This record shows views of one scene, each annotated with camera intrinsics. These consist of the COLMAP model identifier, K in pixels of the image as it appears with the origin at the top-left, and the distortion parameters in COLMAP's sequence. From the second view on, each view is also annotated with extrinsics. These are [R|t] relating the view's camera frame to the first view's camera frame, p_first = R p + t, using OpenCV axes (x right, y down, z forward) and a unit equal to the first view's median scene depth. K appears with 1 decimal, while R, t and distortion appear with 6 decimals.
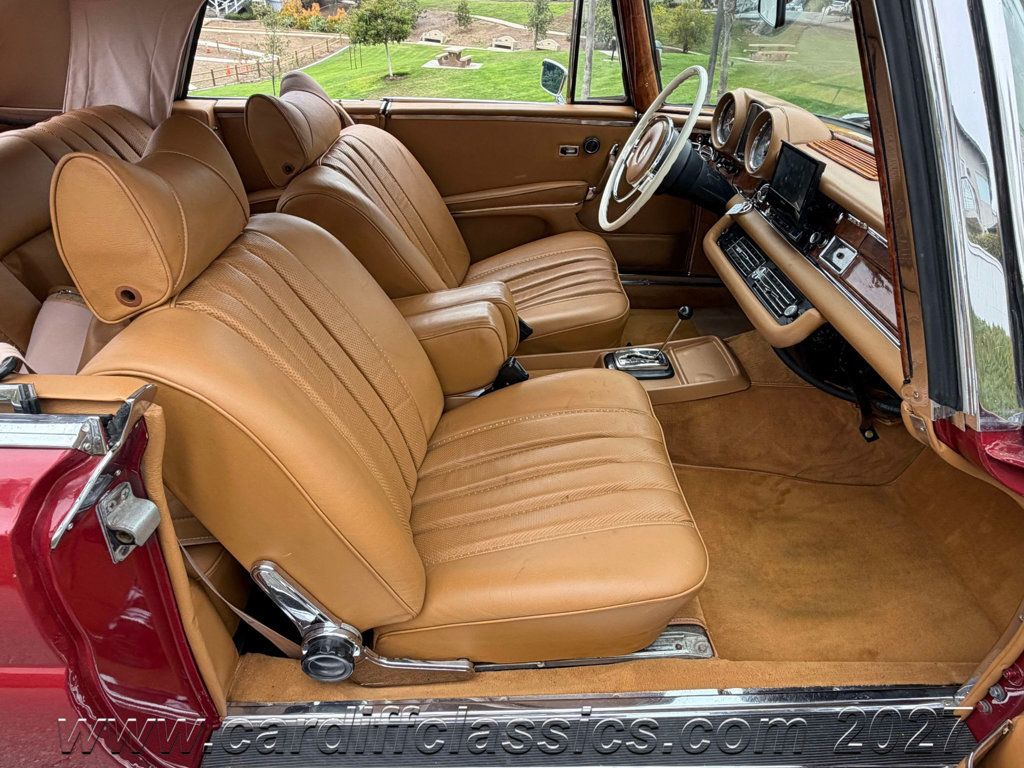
lens RADIAL K [[599.1, 0, 508.1], [0, 599.1, 387.2], [0, 0, 1]] dist [-0.001446, 0.002428]
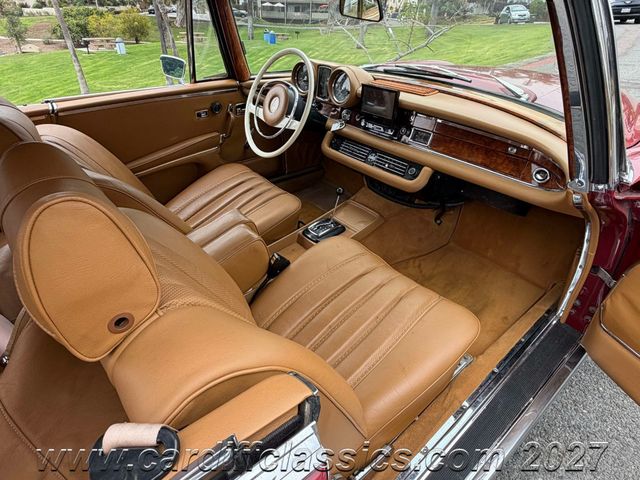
lens RADIAL K [[374.4, 0, 319.0], [0, 374.4, 238.8], [0, 0, 1]] dist [-0.001446, 0.002428]
pose [[0.779682, -0.357935, 0.513788, -0.314461], [0.370461, 0.925189, 0.082359, -0.102290], [-0.504831, 0.126125, 0.853955, 0.140644]]
